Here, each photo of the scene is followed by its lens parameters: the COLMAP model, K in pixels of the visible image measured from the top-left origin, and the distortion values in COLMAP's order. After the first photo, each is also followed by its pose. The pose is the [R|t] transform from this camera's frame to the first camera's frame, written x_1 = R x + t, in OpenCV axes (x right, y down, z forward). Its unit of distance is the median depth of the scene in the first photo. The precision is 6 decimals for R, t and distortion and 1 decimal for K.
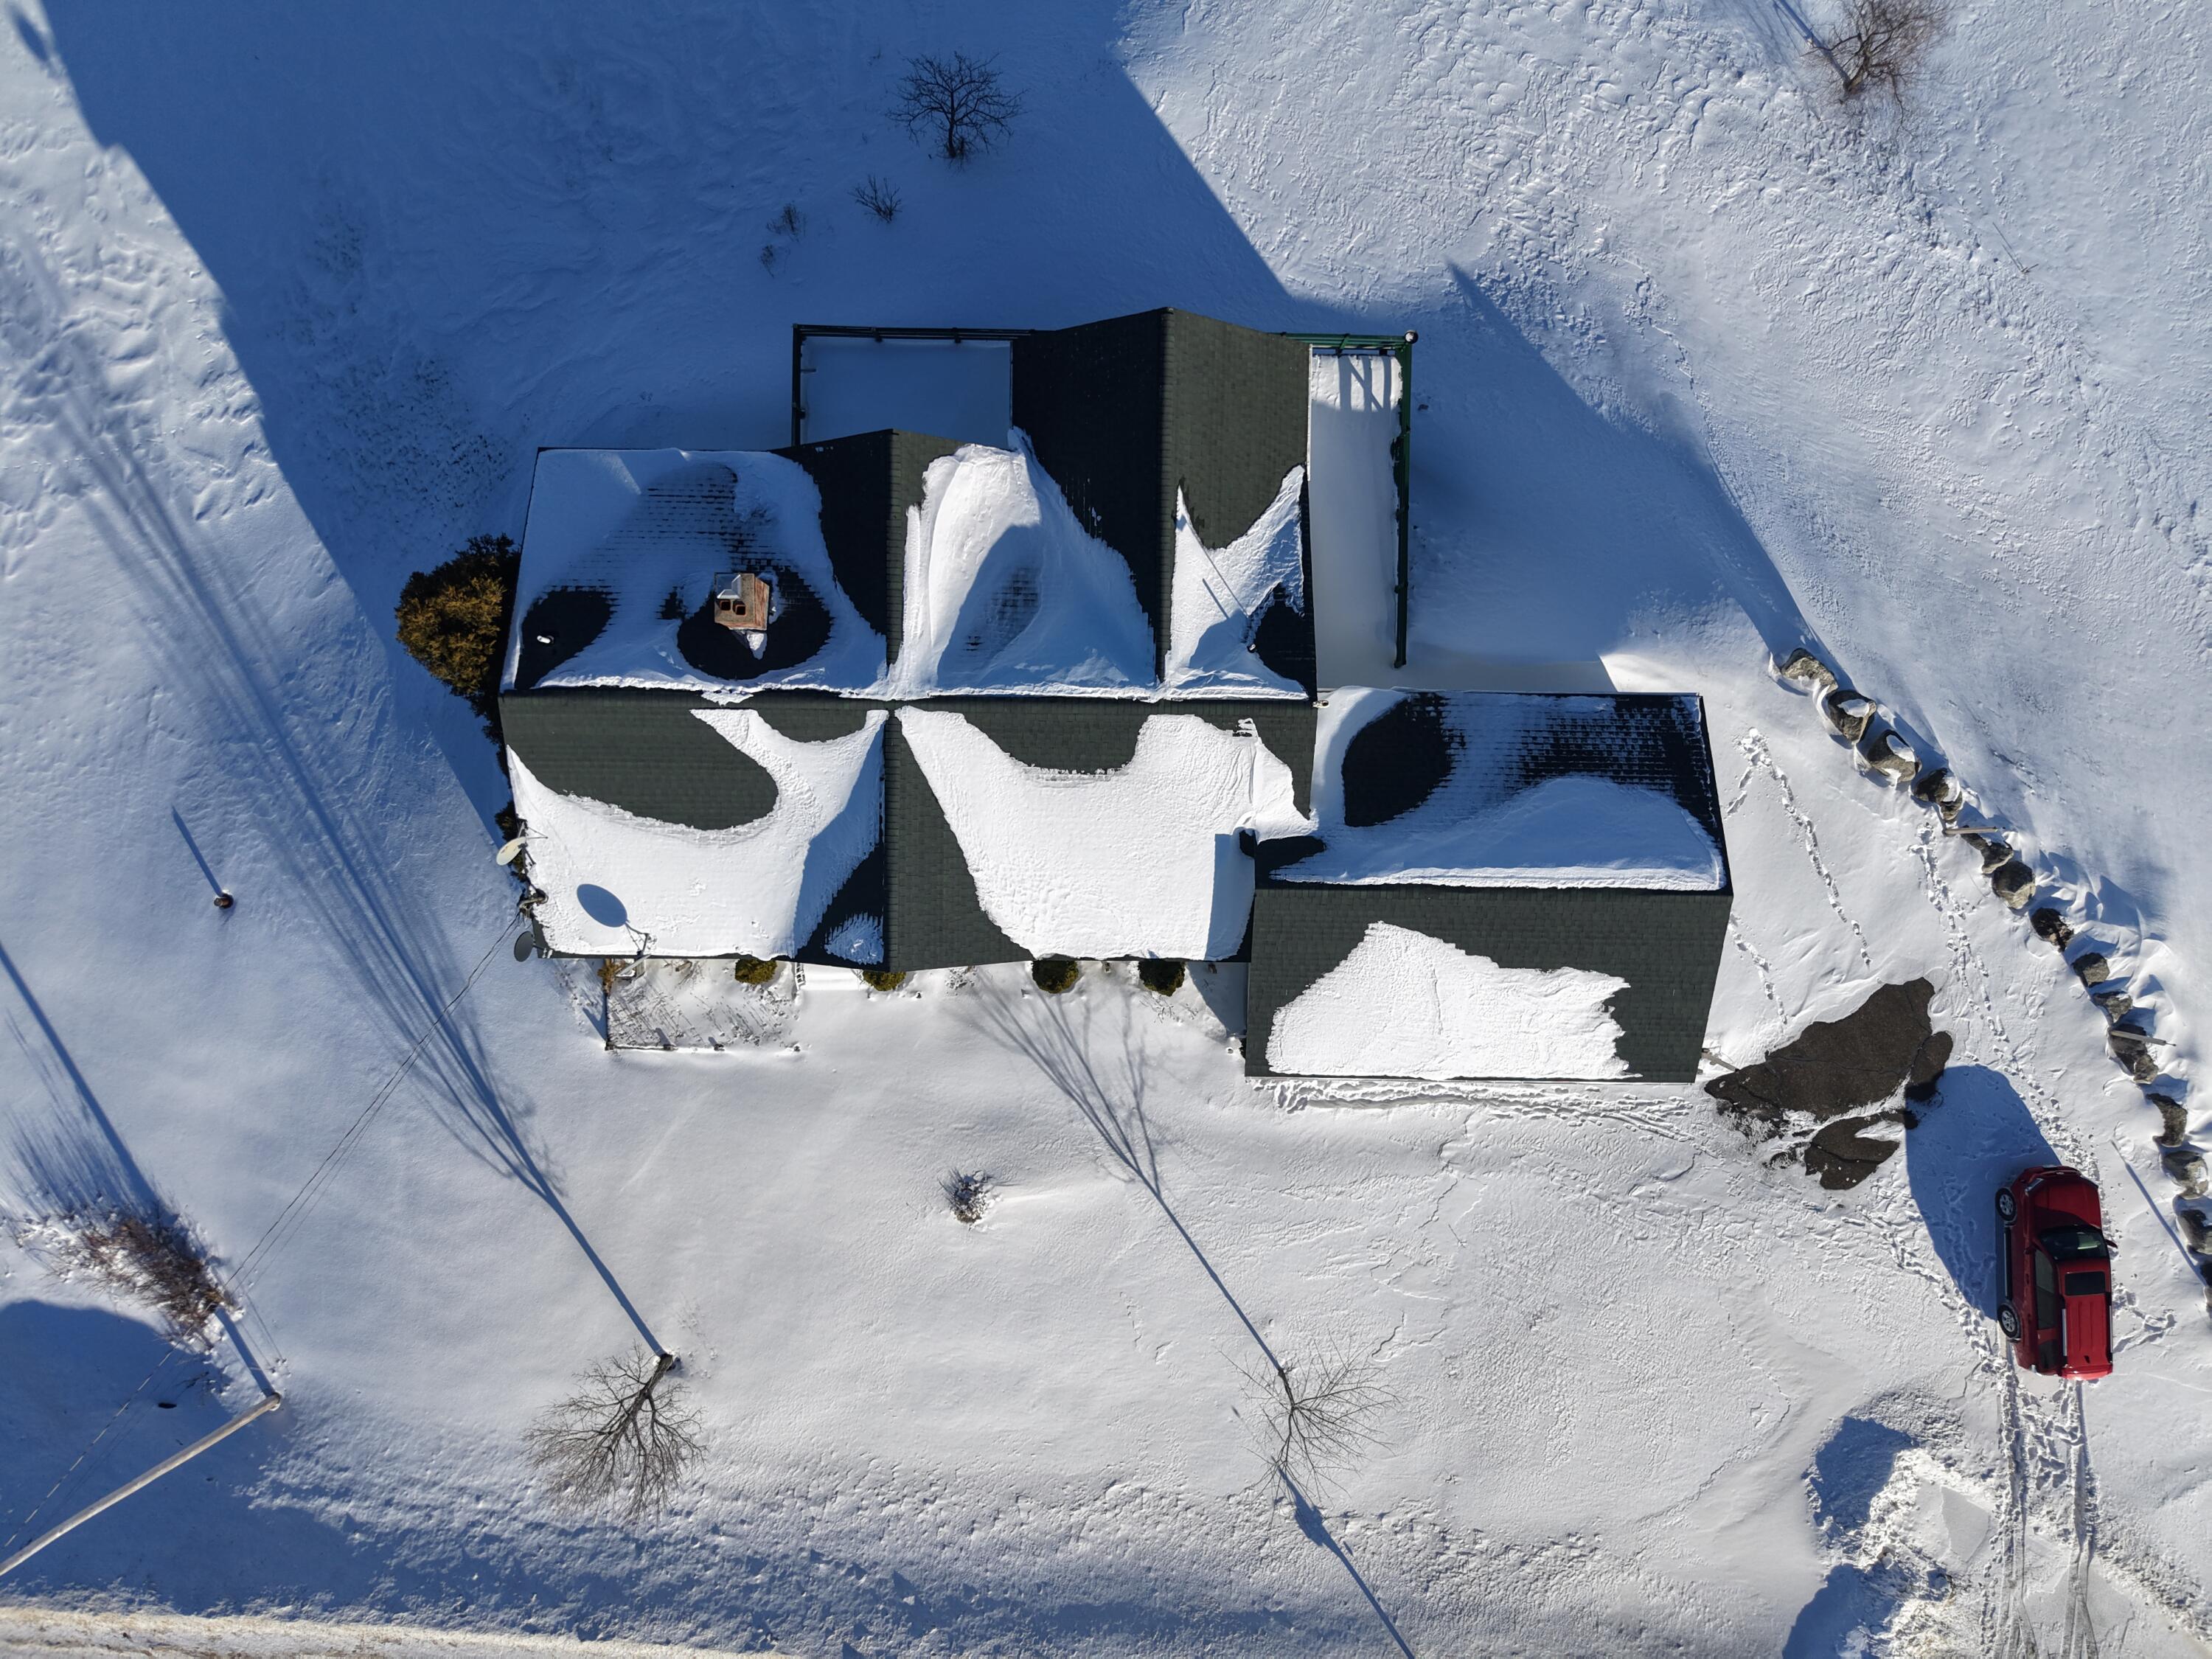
lens RADIAL K [[1451.6, 0, 1106.0], [0, 1451.6, 829.5], [0, 0, 1]] dist [0.013330, 0.002566]
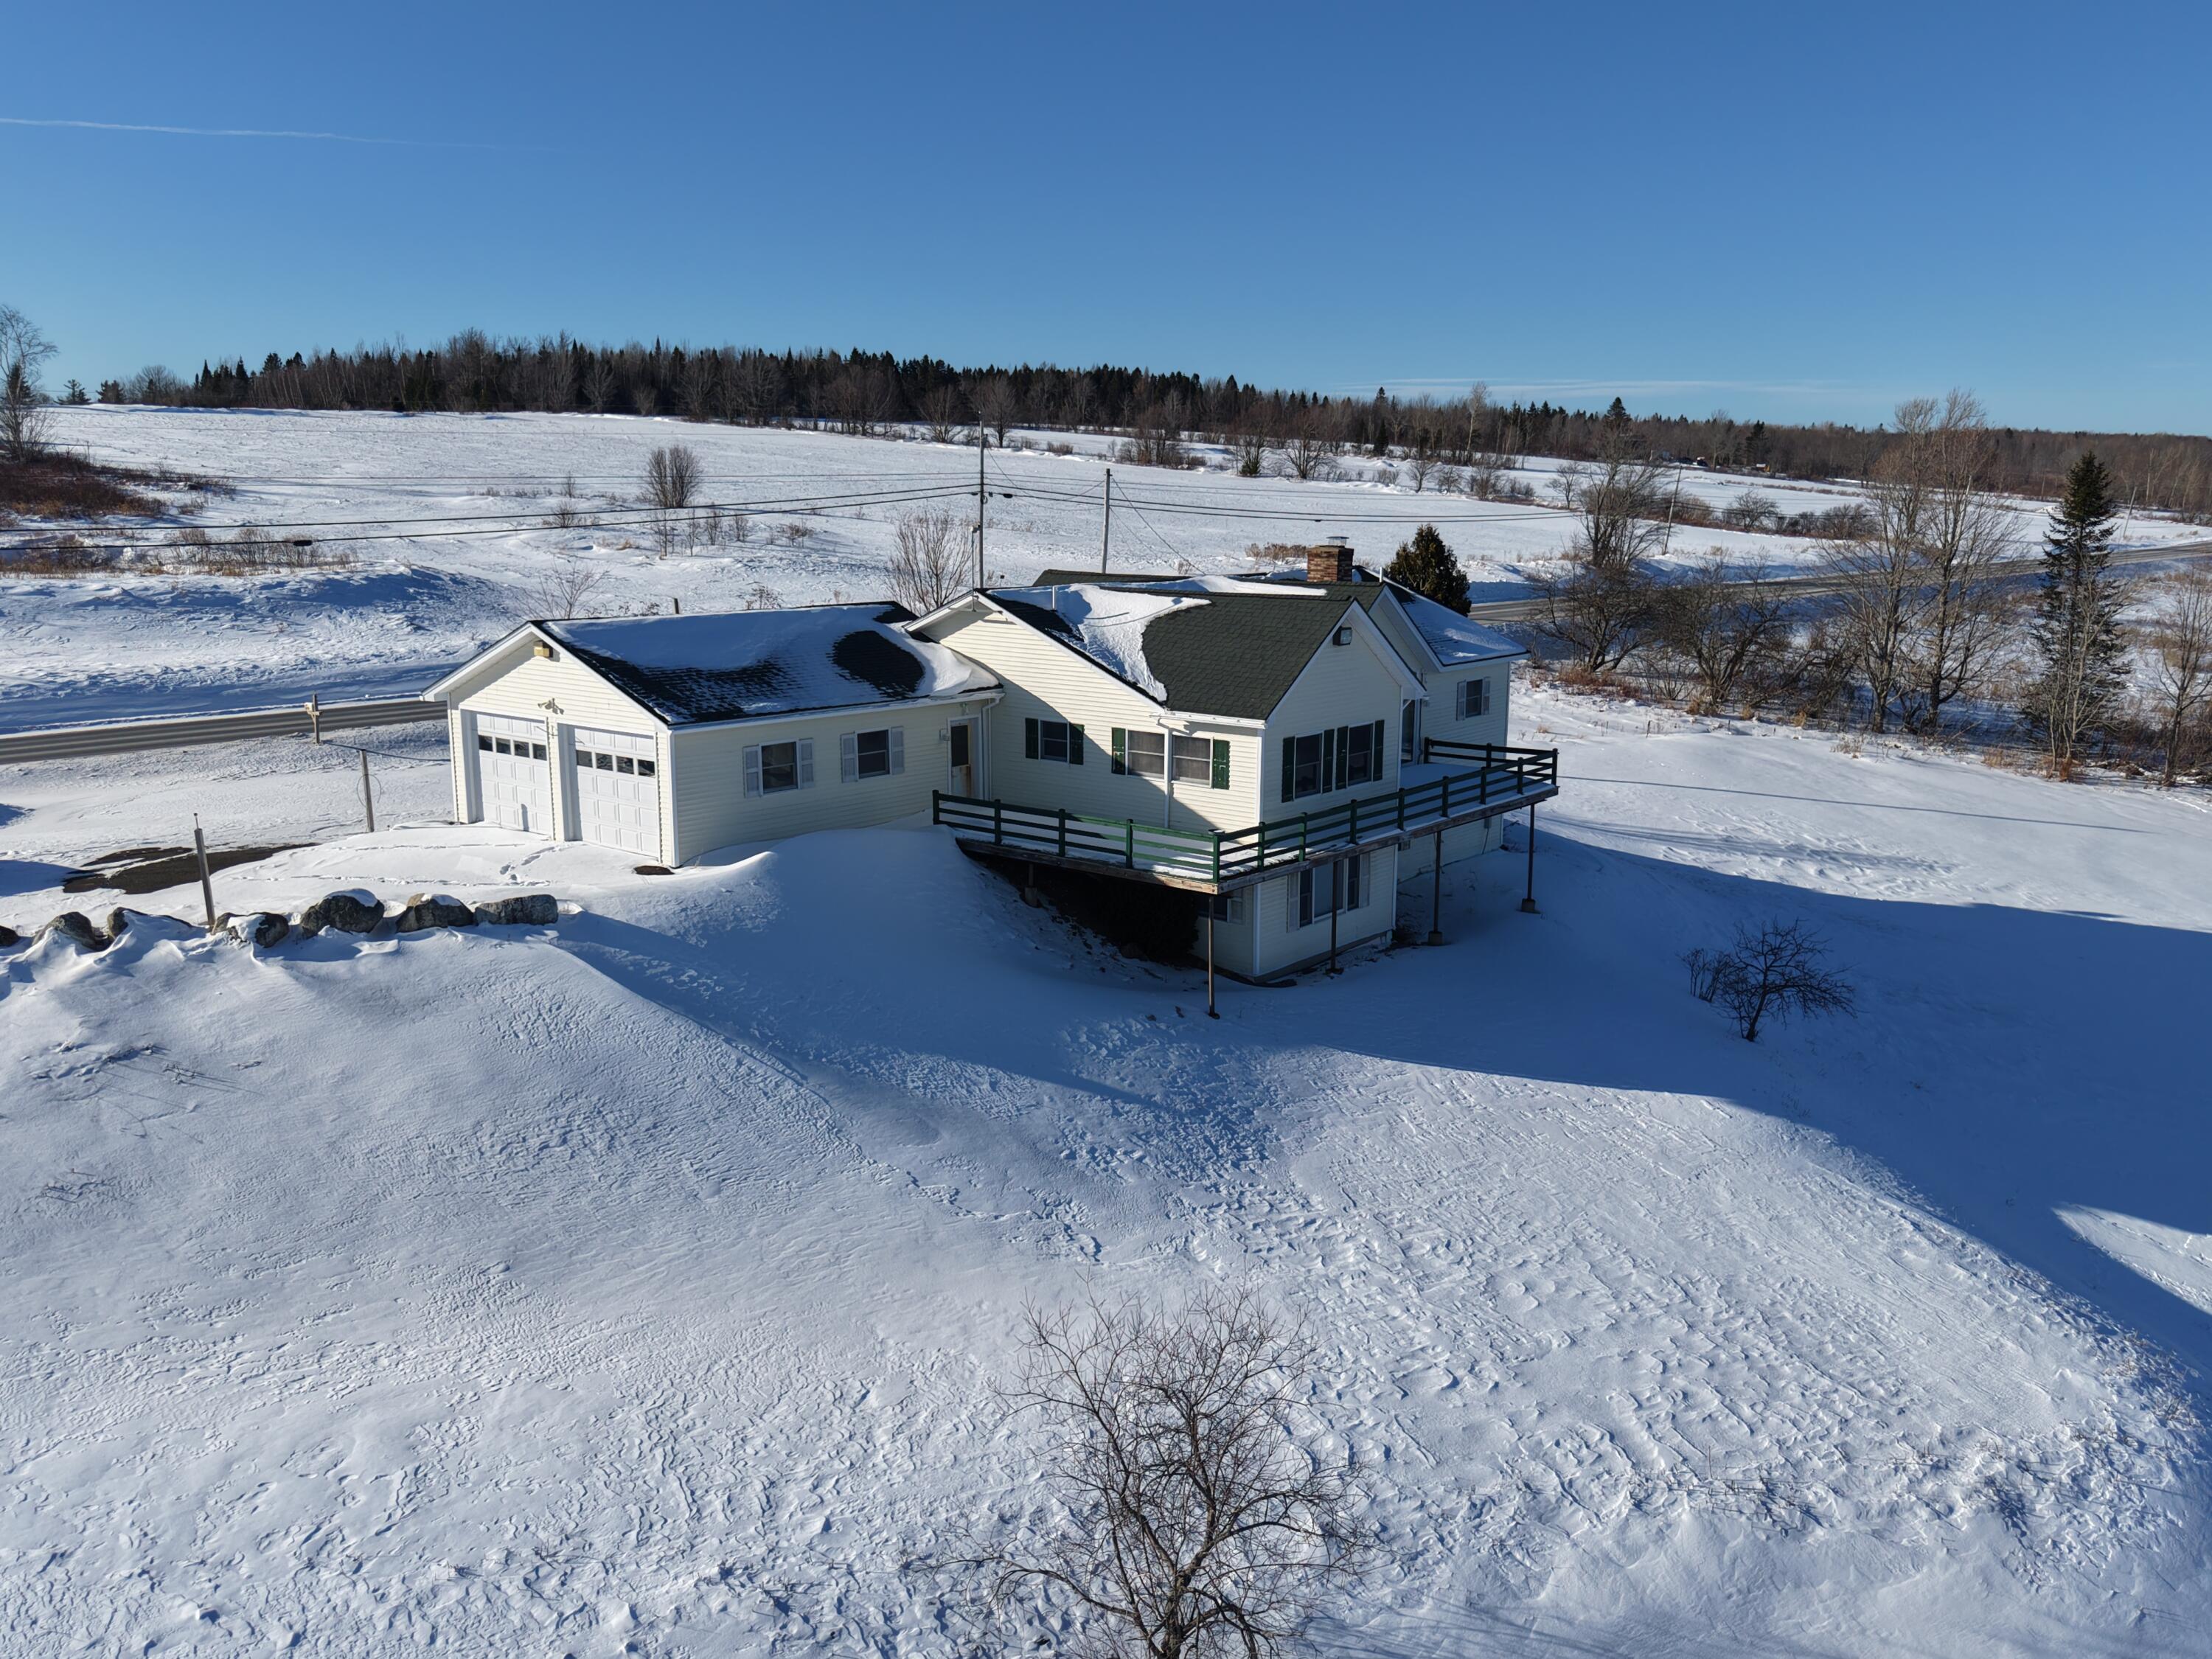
lens RADIAL K [[1776.7, 0, 1114.1], [0, 1776.7, 820.3], [0, 0, 1]] dist [0.054524, -0.096718]
pose [[-0.622681, 0.122454, -0.772834, 0.886598], [-0.781685, -0.141730, 0.607356, -0.783920], [-0.035160, 0.982302, 0.183973, 0.711850]]
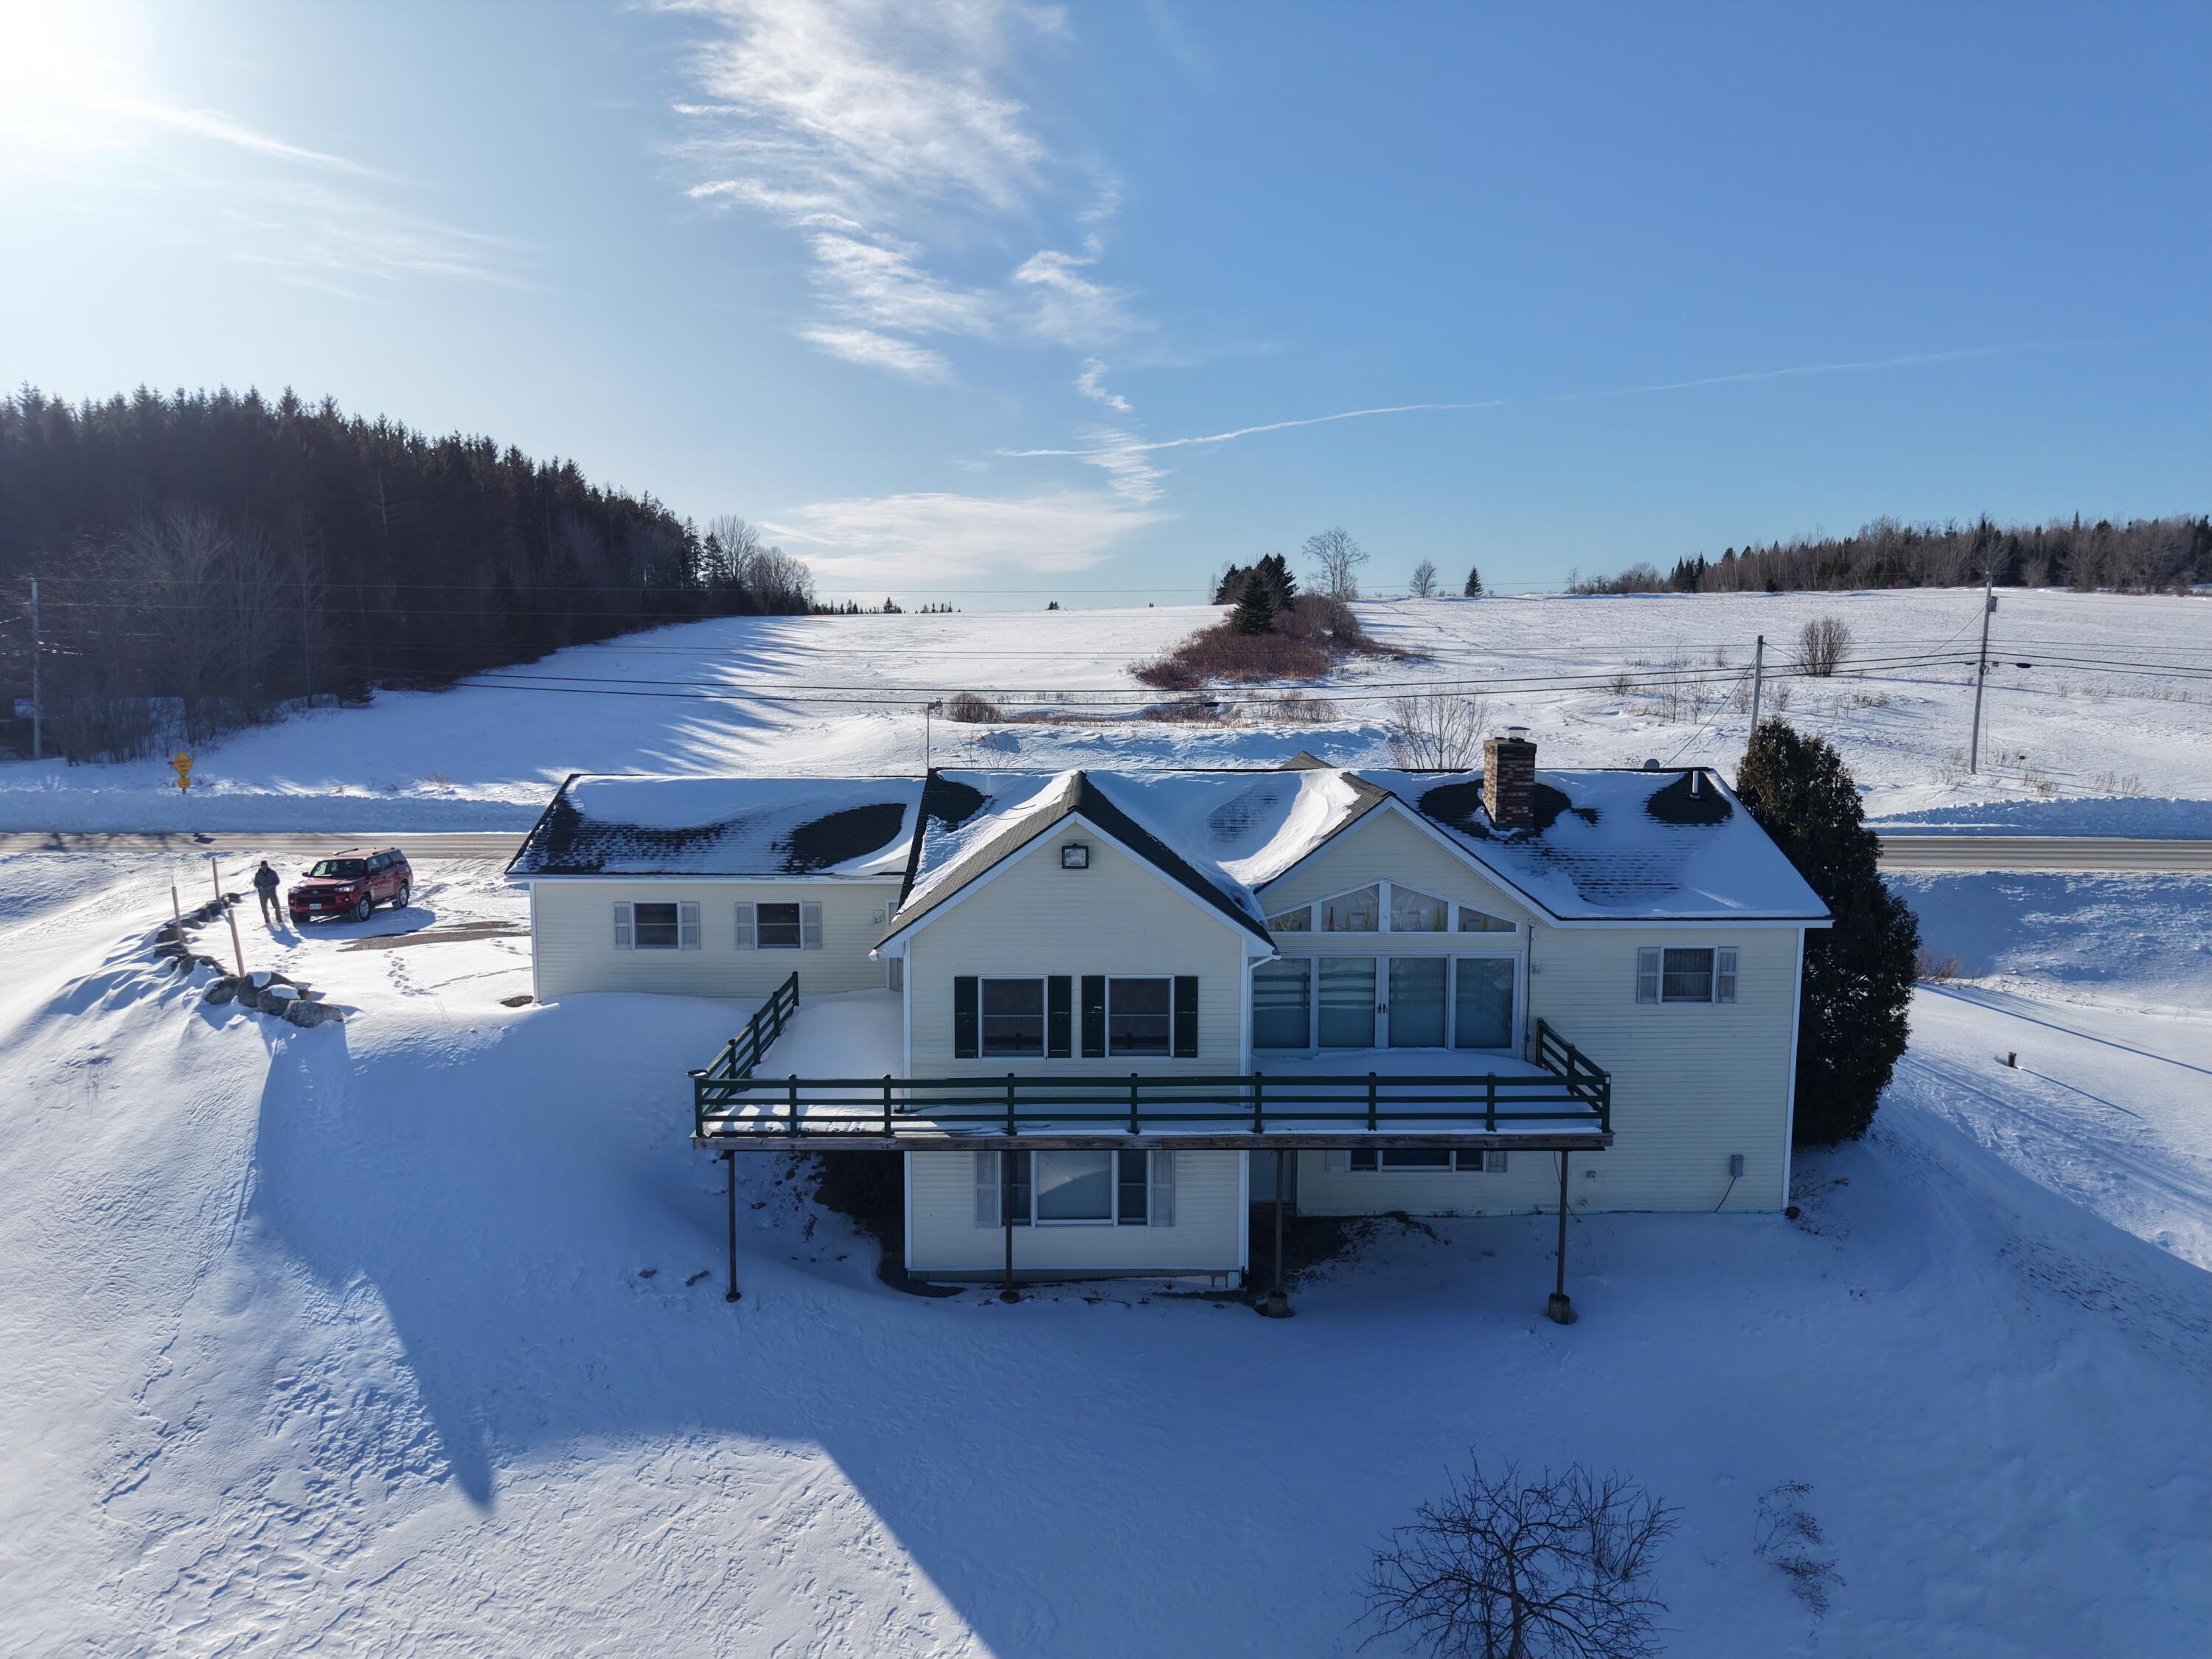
lens RADIAL K [[1482.0, 0, 1111.5], [0, 1482.0, 813.7], [0, 0, 1]] dist [0.036648, -0.056954]
pose [[-0.999478, -0.018329, -0.026617, 0.035048], [-0.023948, -0.133013, 0.990825, -0.882724], [-0.021701, 0.990945, 0.132504, 0.687825]]
